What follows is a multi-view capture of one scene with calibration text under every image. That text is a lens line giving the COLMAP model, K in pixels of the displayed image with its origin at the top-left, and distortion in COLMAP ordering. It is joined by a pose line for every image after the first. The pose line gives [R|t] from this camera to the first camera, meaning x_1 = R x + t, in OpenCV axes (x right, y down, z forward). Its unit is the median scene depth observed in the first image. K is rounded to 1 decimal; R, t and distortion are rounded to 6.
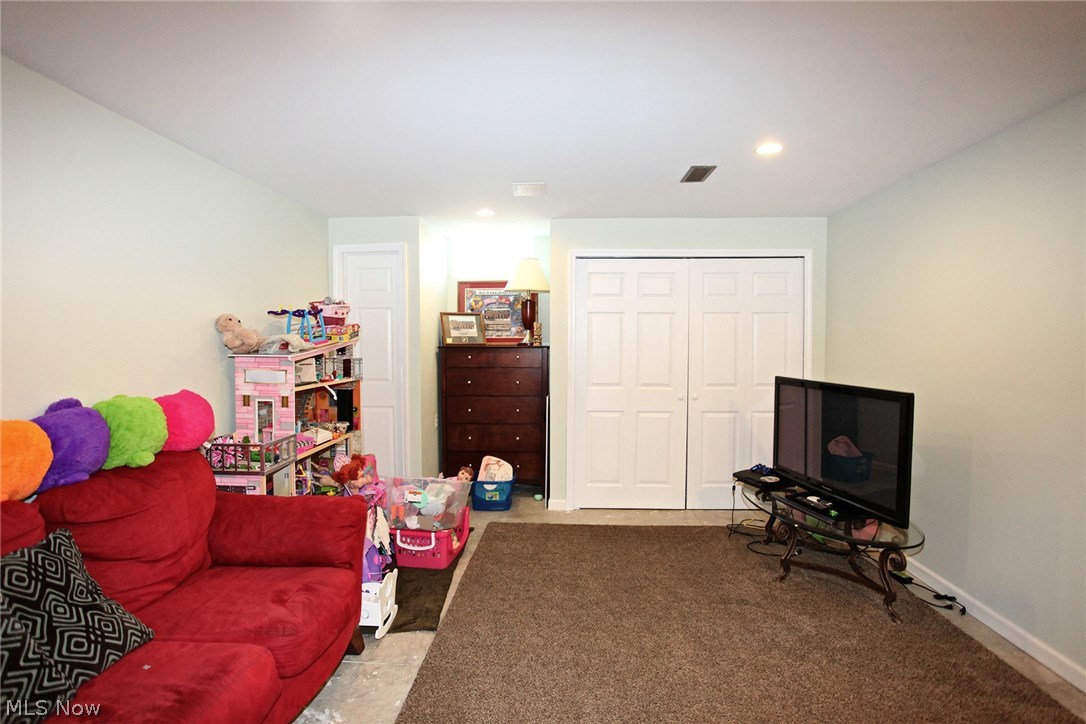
lens RADIAL K [[528.6, 0, 540.7], [0, 528.6, 362.8], [0, 0, 1]] dist [-0.079357, 0.033747]
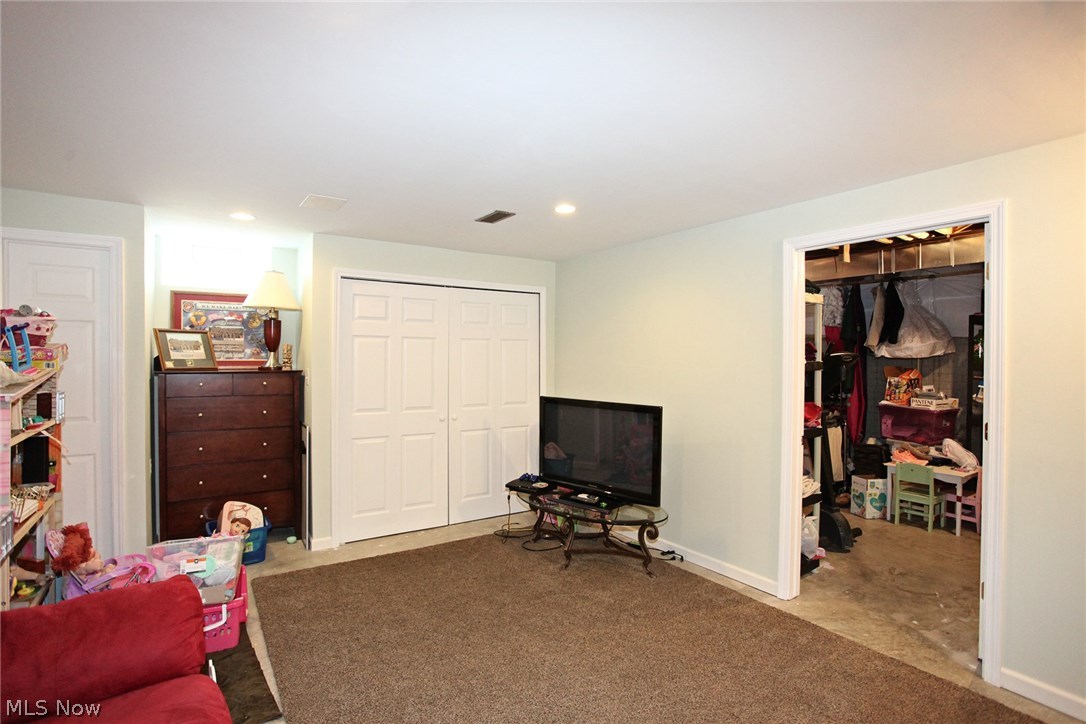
lens RADIAL K [[528.6, 0, 540.7], [0, 528.6, 362.8], [0, 0, 1]] dist [-0.079357, 0.033747]
pose [[0.792960, 0.000150, 0.609273, -0.228228], [0.018171, 0.999549, -0.023896, -0.017902], [-0.609002, 0.030020, 0.792600, 0.045362]]
